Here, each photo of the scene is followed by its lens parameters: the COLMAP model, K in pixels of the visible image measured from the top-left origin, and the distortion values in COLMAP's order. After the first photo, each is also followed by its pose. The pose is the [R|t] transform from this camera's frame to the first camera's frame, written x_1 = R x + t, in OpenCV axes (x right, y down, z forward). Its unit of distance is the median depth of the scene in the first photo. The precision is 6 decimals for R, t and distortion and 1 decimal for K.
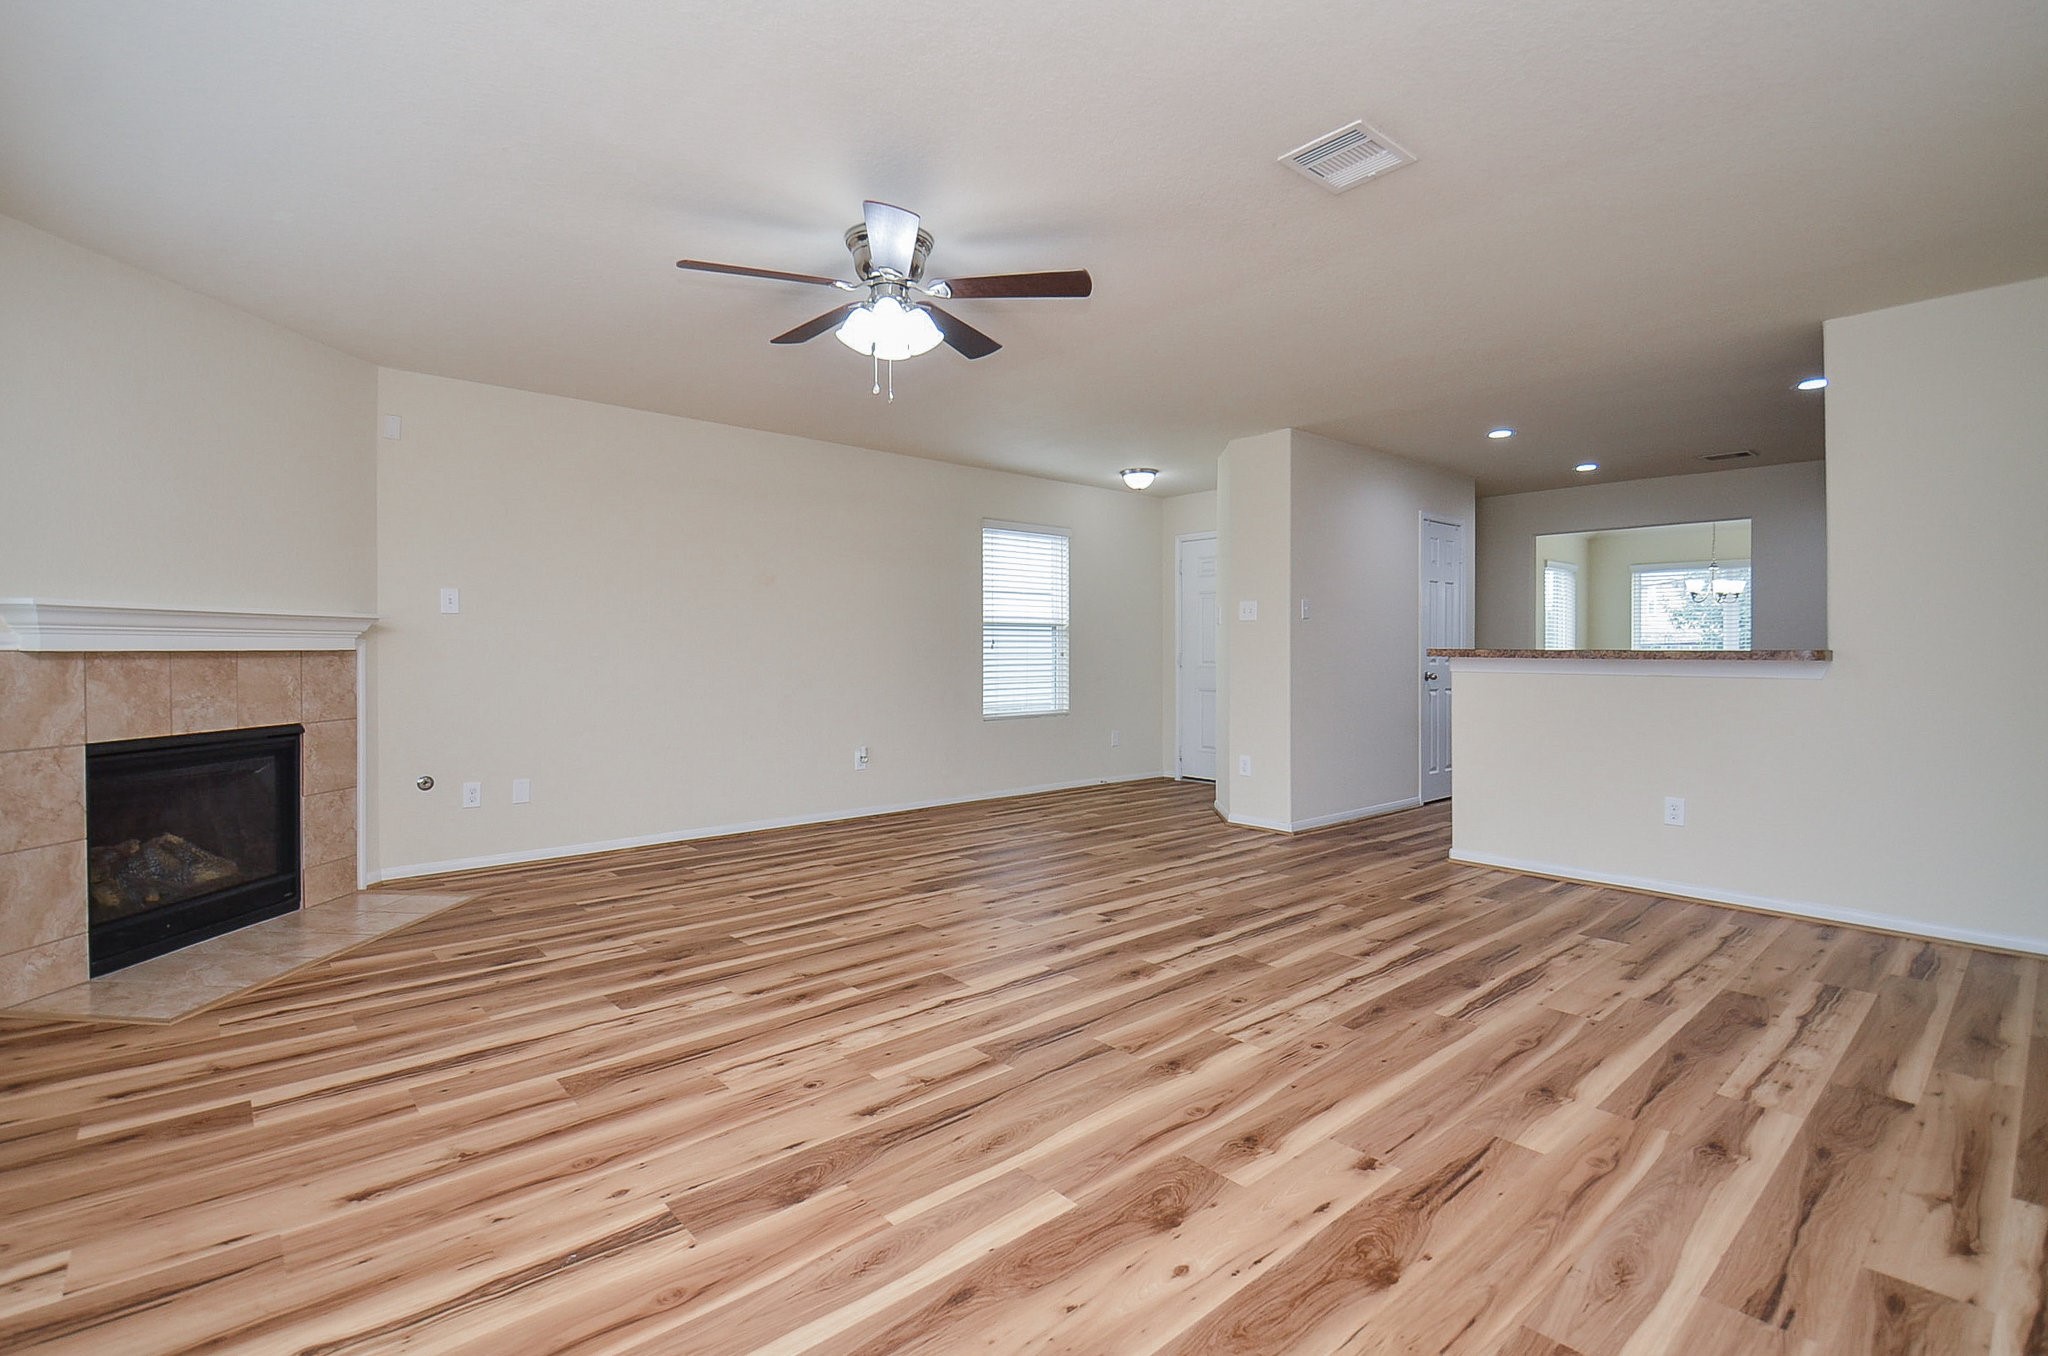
lens RADIAL K [[928.0, 0, 1015.0], [0, 928.0, 676.1], [0, 0, 1]] dist [-0.024737, -0.002457]
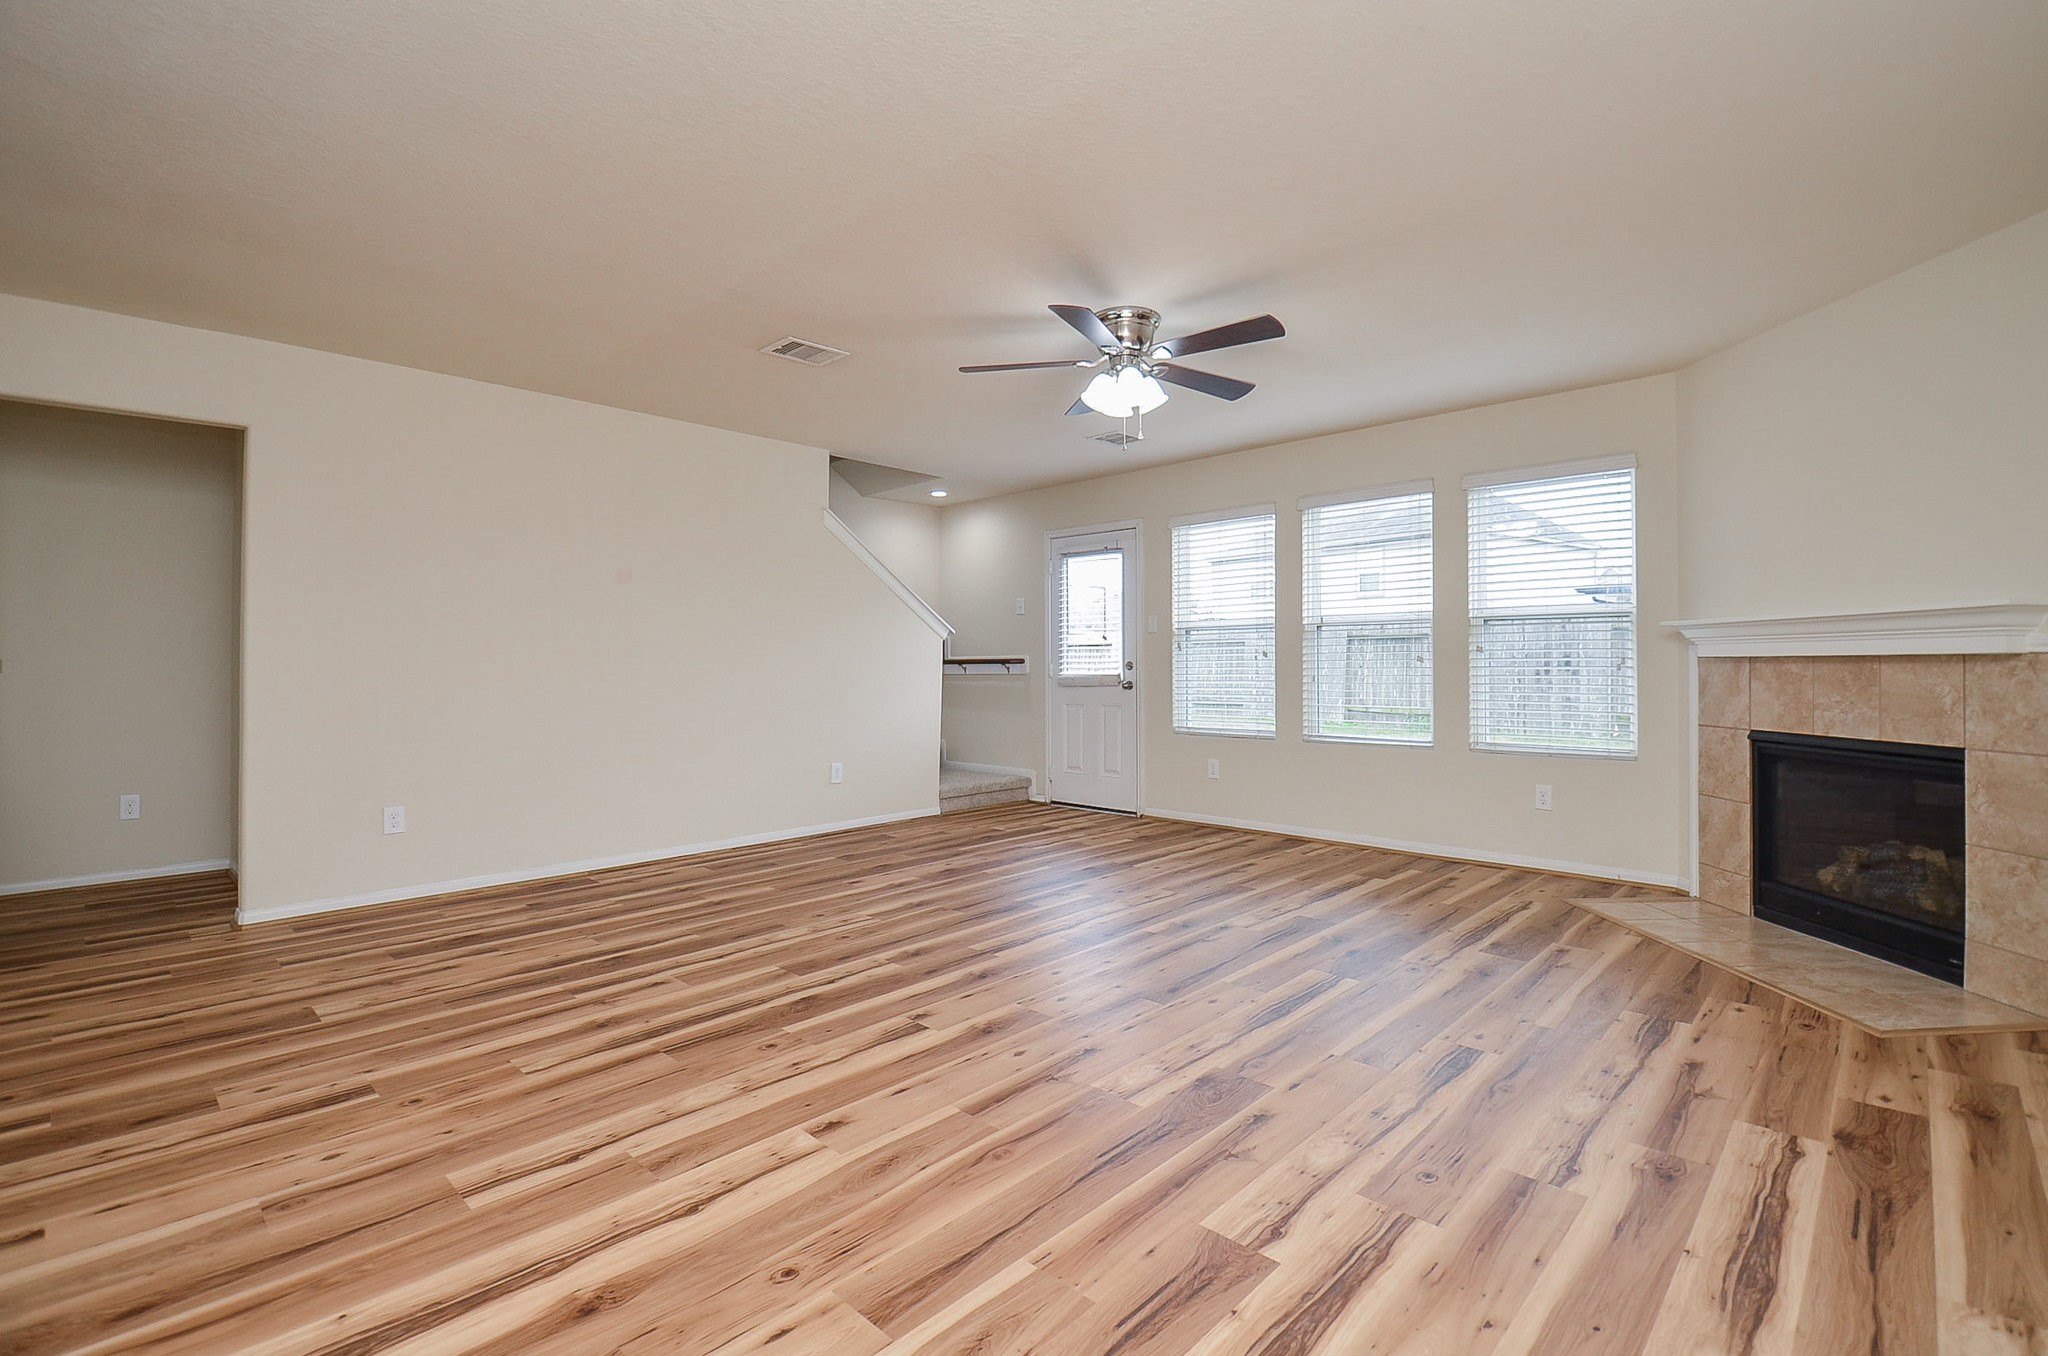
lens RADIAL K [[928.0, 0, 1024.0], [0, 928.0, 658.2], [0, 0, 1]] dist [-0.024737, -0.002457]
pose [[-0.996891, 0.002778, -0.078748, 0.082719], [0.001053, 0.999759, 0.021944, -0.048795], [0.078790, 0.021792, -0.996653, 1.970746]]
